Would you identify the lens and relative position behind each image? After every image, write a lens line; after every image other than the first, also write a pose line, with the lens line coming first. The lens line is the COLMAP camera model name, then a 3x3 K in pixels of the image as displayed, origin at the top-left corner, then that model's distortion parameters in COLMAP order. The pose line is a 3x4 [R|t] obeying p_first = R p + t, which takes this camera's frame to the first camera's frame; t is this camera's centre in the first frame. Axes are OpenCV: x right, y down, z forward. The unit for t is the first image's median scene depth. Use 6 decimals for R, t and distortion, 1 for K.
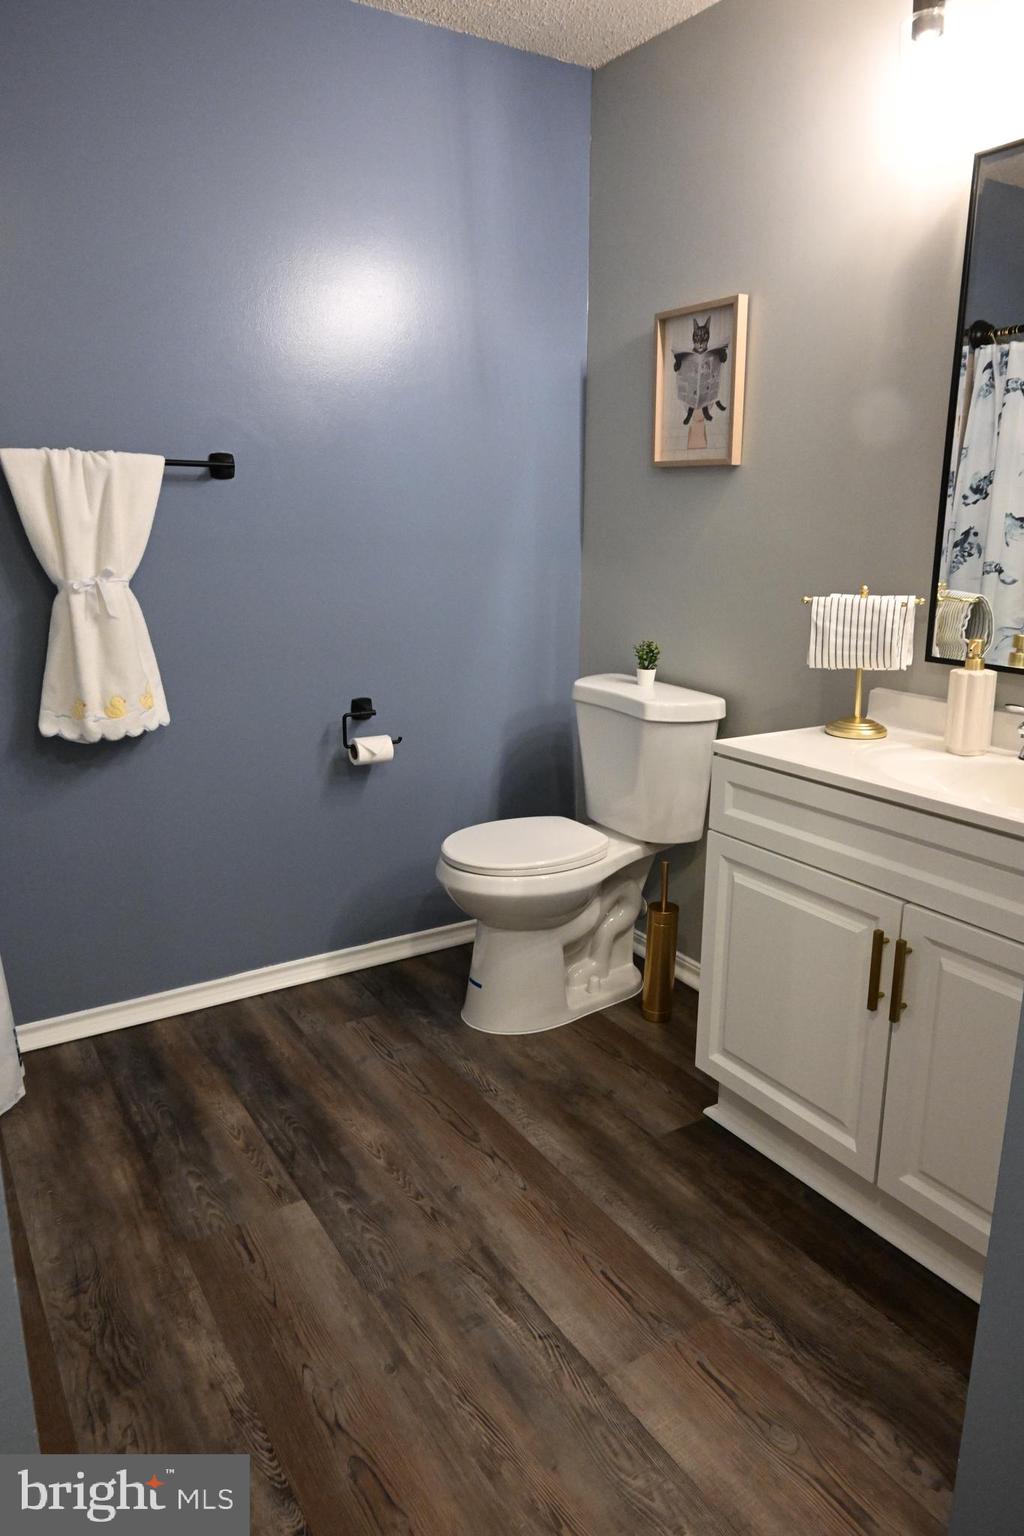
lens RADIAL K [[1017.5, 0, 520.3], [0, 1017.5, 758.7], [0, 0, 1]] dist [0.000882, -0.002701]
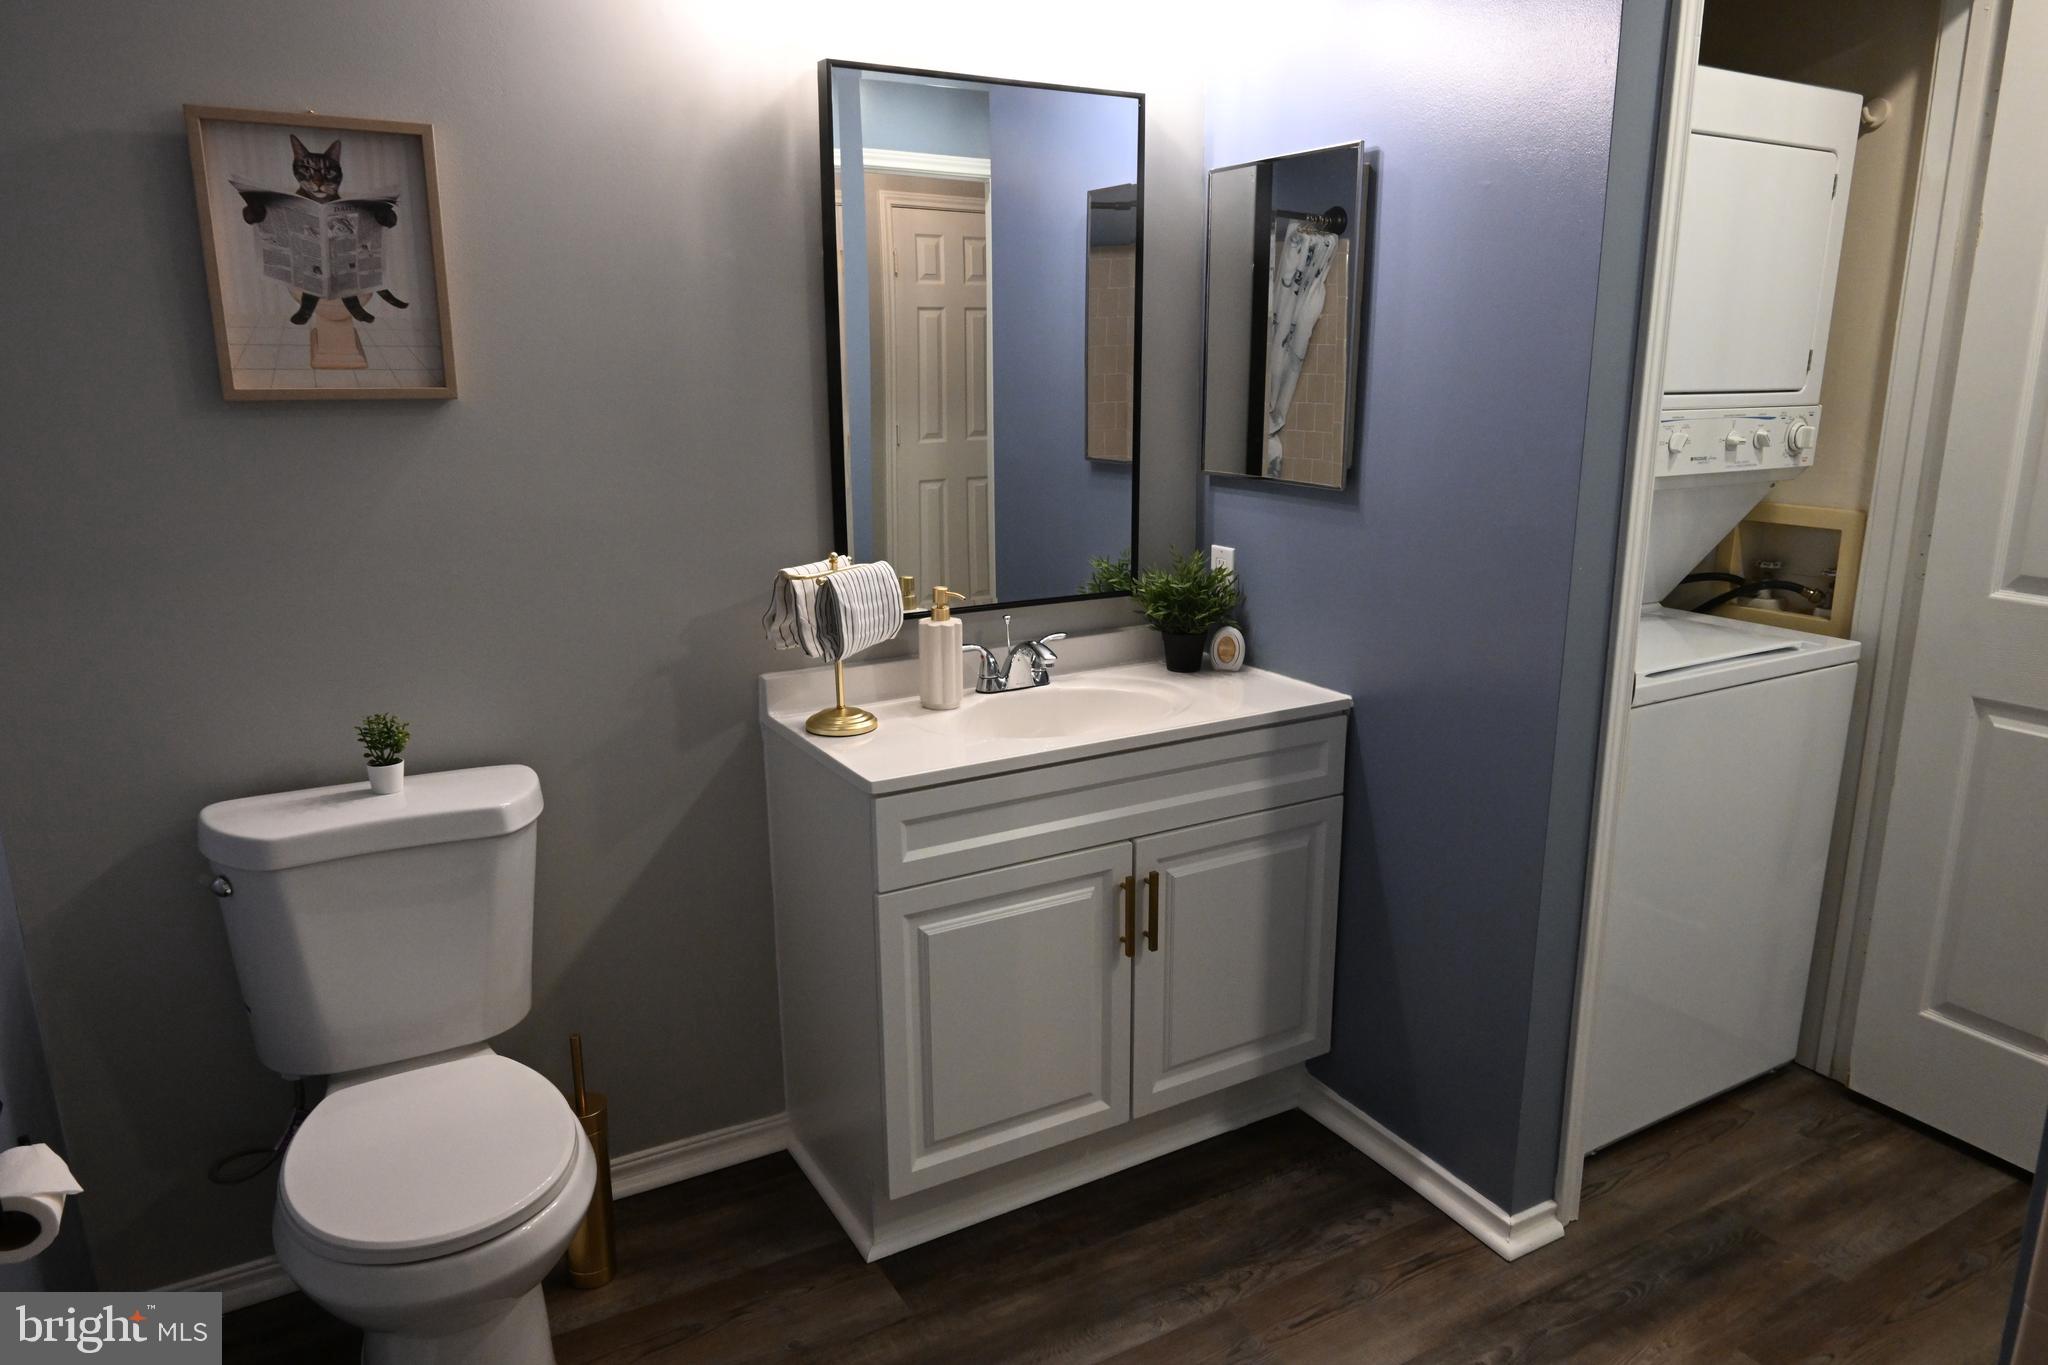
lens RADIAL K [[1356.3, 0, 1036.0], [0, 1356.3, 695.9], [0, 0, 1]] dist [0.001964, -0.001060]
pose [[0.044213, -0.250664, 0.967064, -0.738772], [0.238875, 0.942584, 0.233398, -0.273976], [-0.970043, 0.220689, 0.101552, 0.743452]]
